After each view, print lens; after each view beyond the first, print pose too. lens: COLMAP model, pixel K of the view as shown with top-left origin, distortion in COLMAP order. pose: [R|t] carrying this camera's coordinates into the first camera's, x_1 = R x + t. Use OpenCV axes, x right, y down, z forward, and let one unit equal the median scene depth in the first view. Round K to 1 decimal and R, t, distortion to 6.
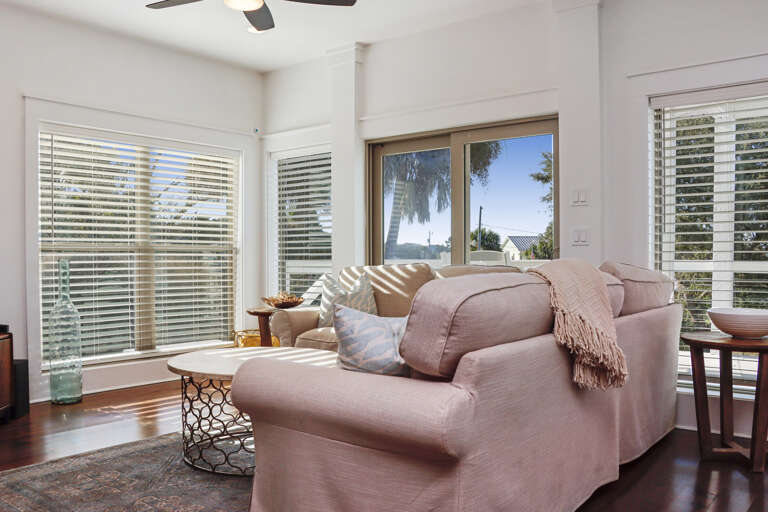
lens RADIAL K [[656.4, 0, 388.1], [0, 656.4, 275.0], [0, 0, 1]] dist [-0.175448, 0.143024]
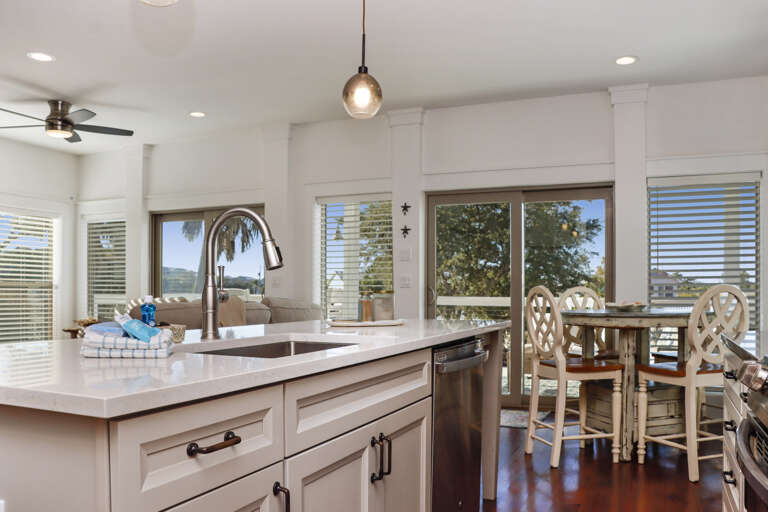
lens RADIAL K [[635.4, 0, 390.9], [0, 635.4, 293.6], [0, 0, 1]] dist [-0.169269, 0.132327]
pose [[0.964445, 0.004167, 0.264250, 0.106774], [0.001920, 0.999739, -0.022773, 0.007540], [-0.264276, 0.022471, 0.964185, -0.419803]]
